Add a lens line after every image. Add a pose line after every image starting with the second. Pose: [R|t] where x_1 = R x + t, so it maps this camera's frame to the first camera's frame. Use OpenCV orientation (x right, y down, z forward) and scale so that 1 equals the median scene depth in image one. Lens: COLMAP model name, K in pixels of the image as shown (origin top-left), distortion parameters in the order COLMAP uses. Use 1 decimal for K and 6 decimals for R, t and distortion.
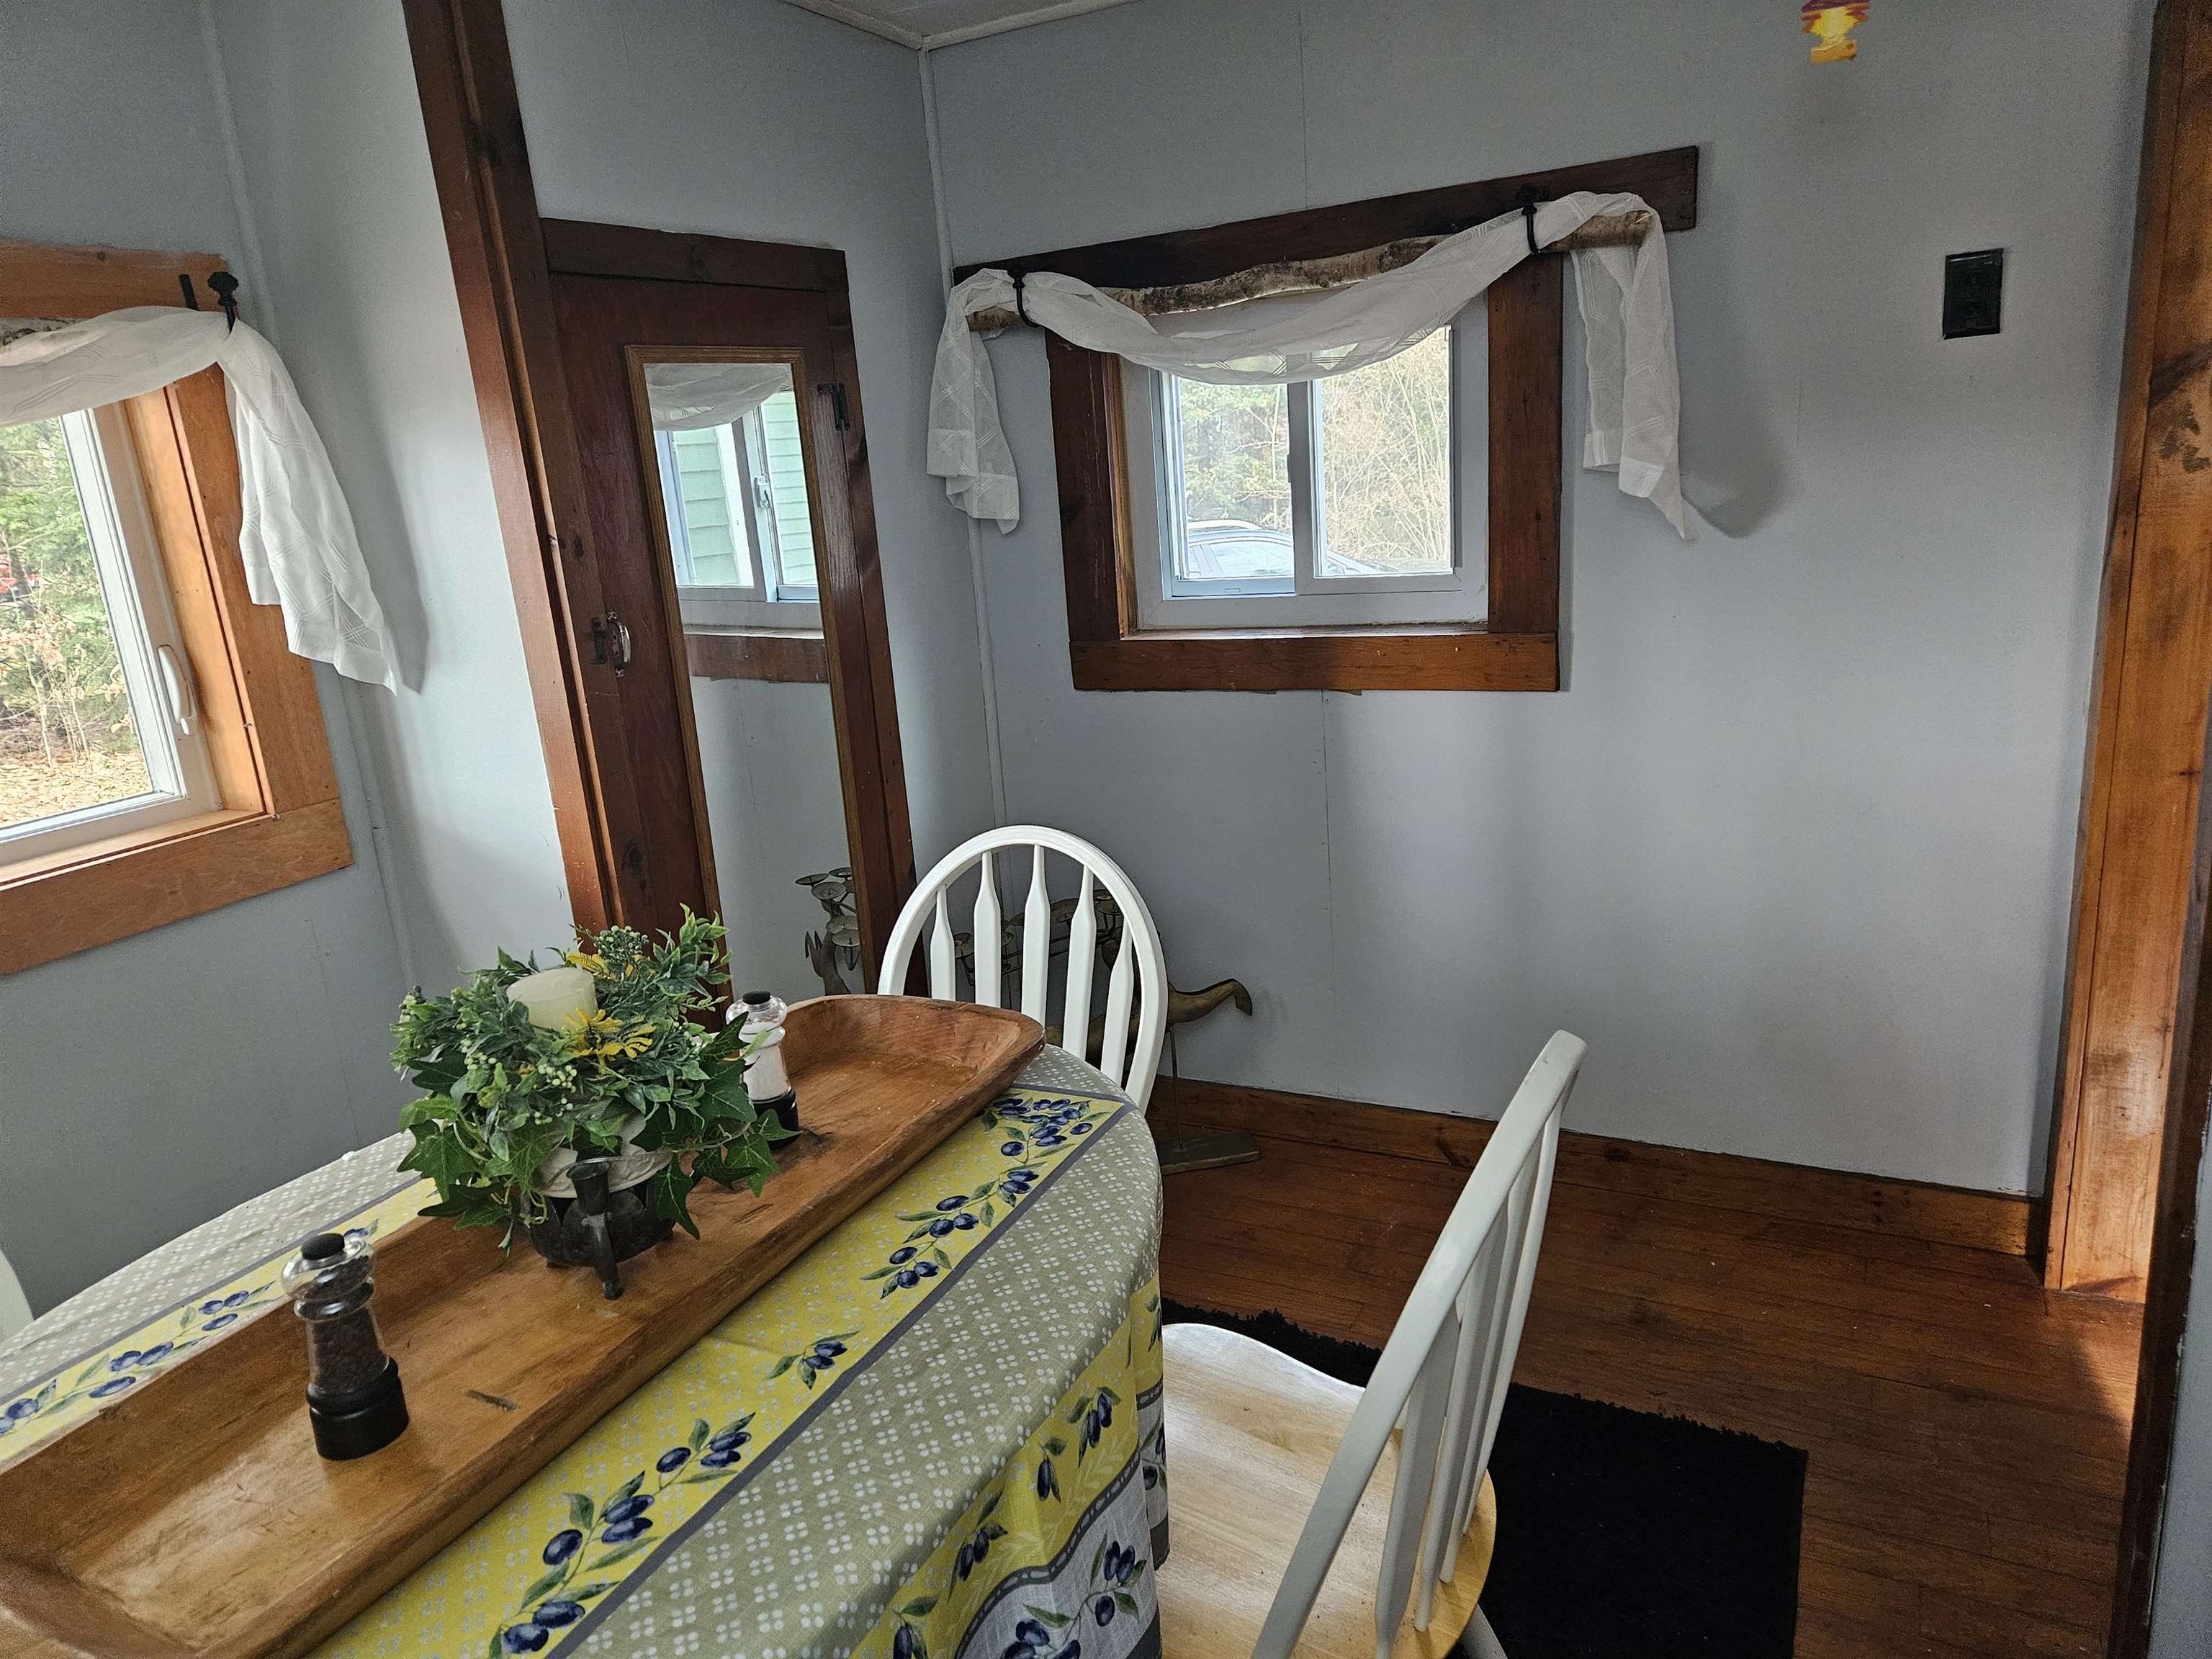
lens RADIAL K [[1467.2, 0, 1106.0], [0, 1467.2, 829.5], [0, 0, 1]] dist [0.076082, -0.052994]
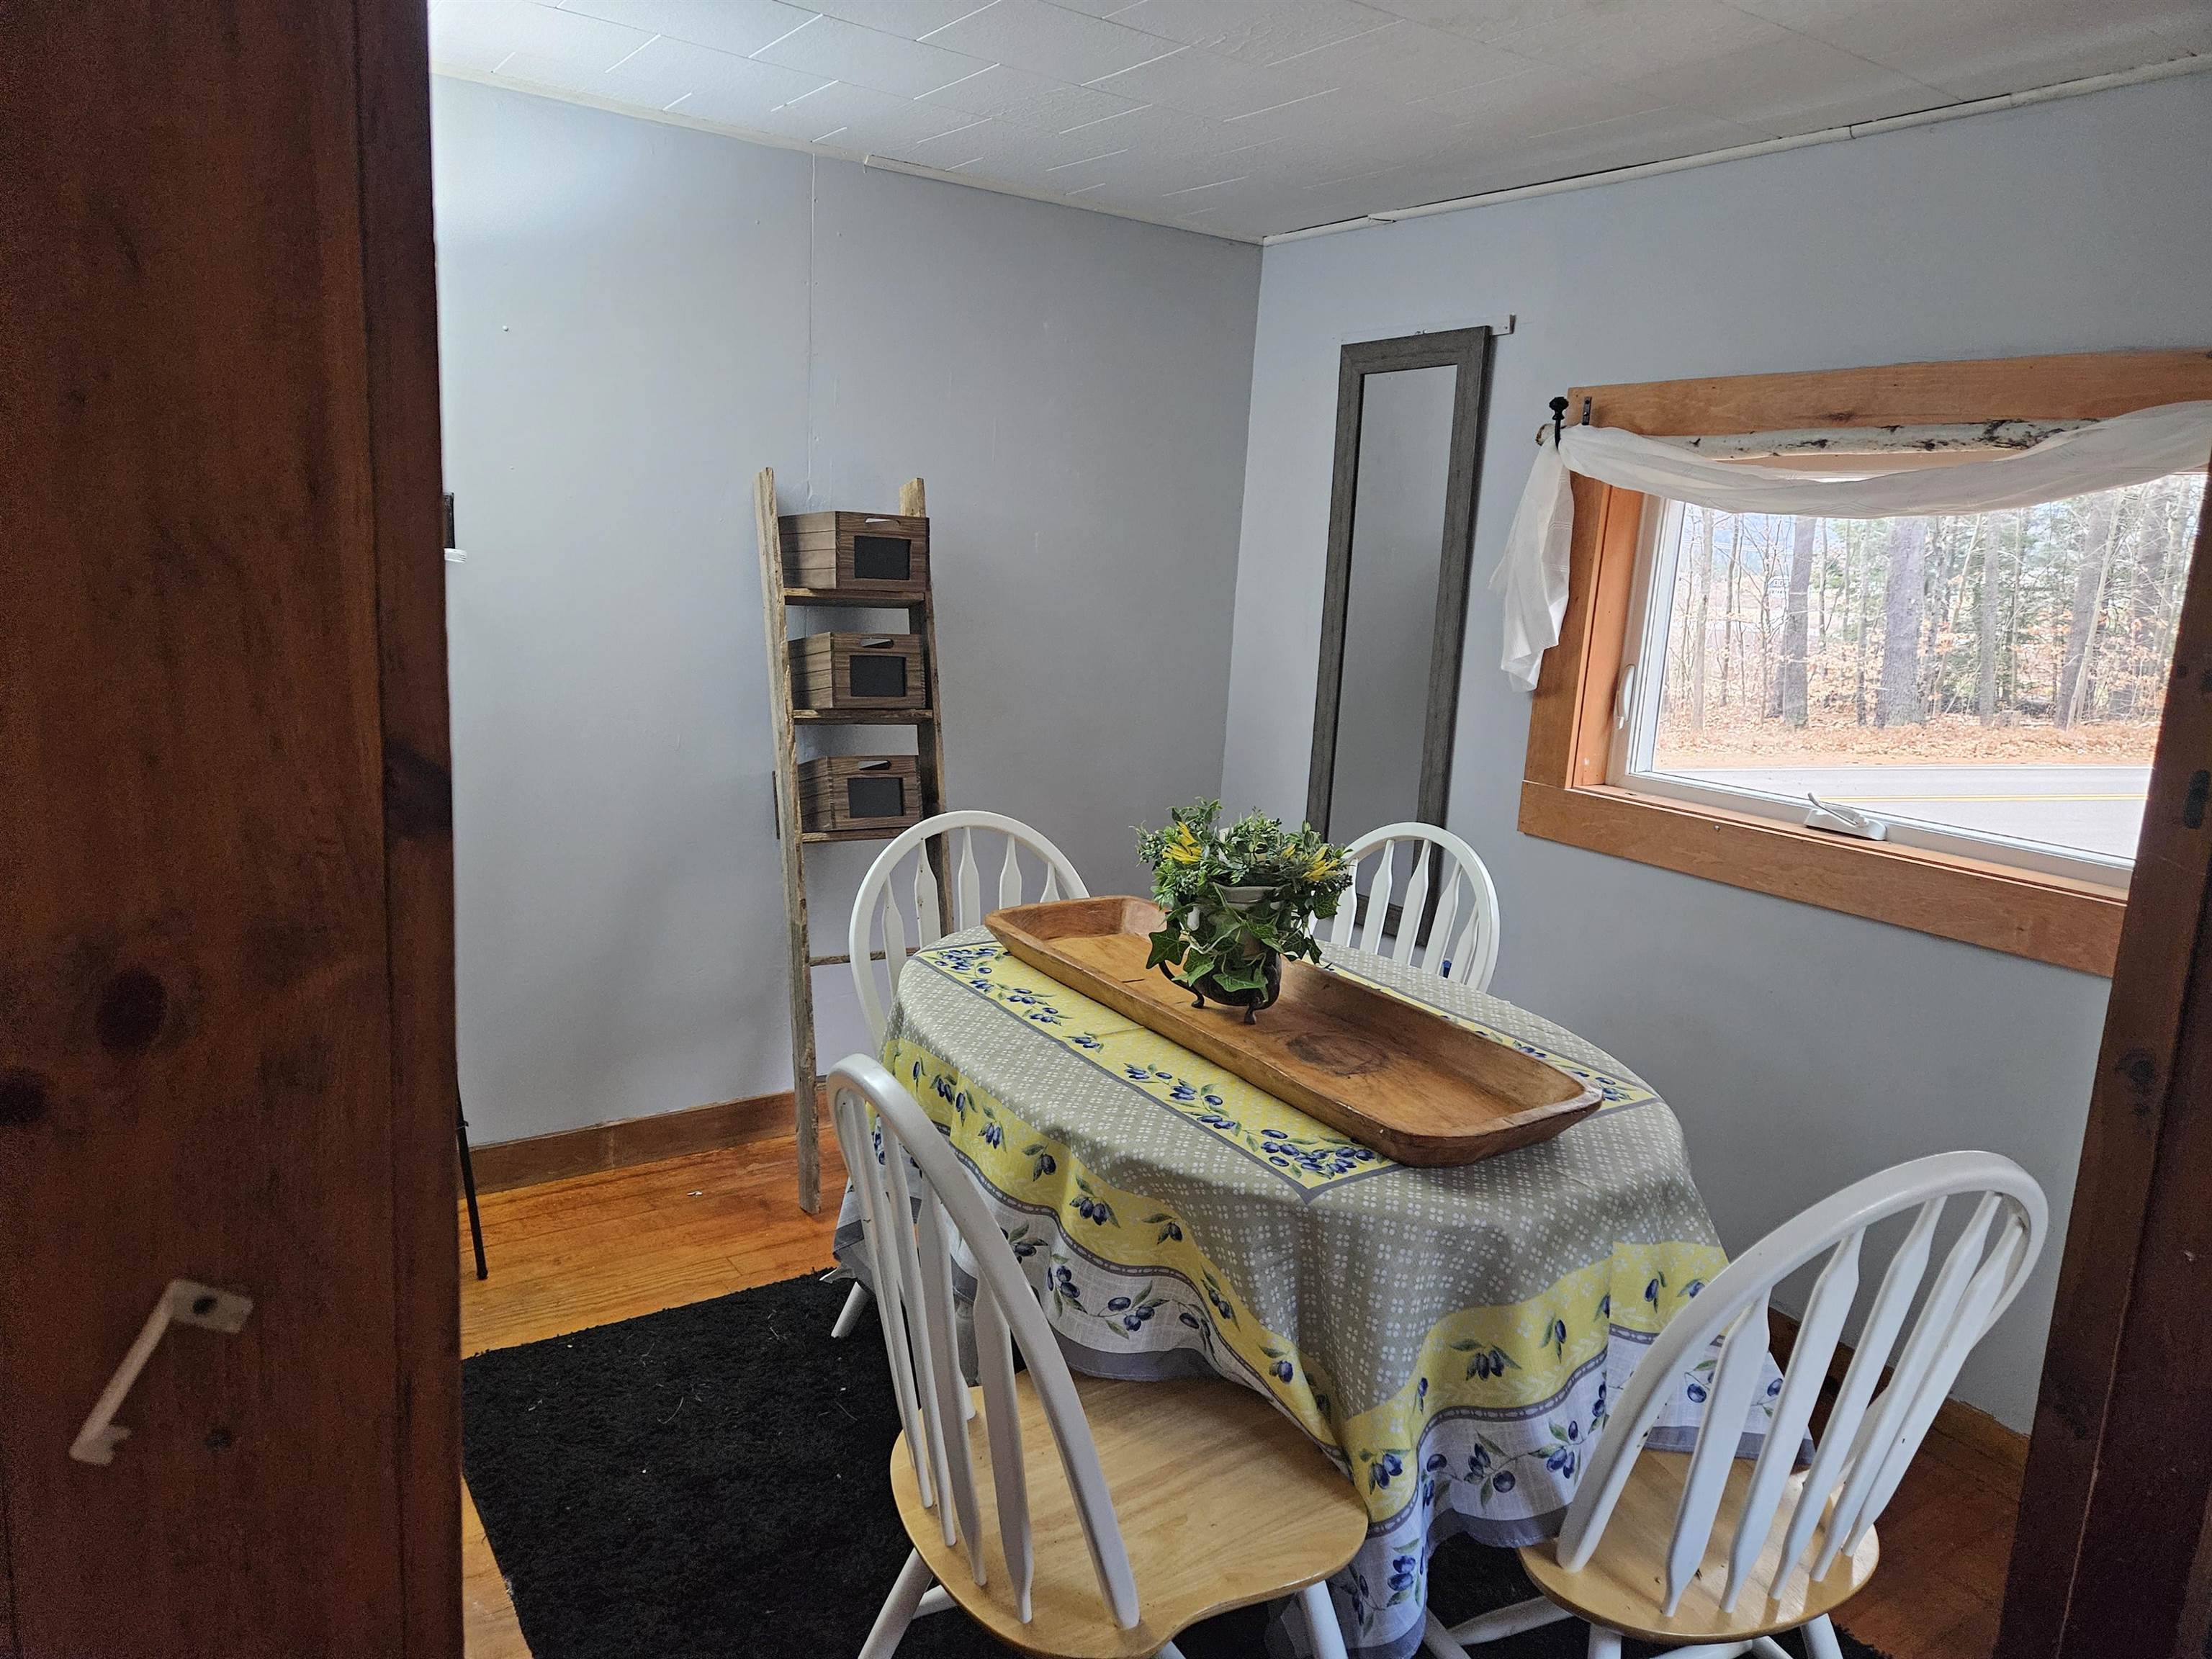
lens RADIAL K [[1475.6, 0, 1091.5], [0, 1475.6, 813.5], [0, 0, 1]] dist [0.084372, -0.072943]
pose [[-0.502368, 0.200703, -0.841038, 1.023910], [-0.242255, 0.901059, 0.359729, -0.432067], [0.830023, 0.384462, -0.404042, 1.359990]]
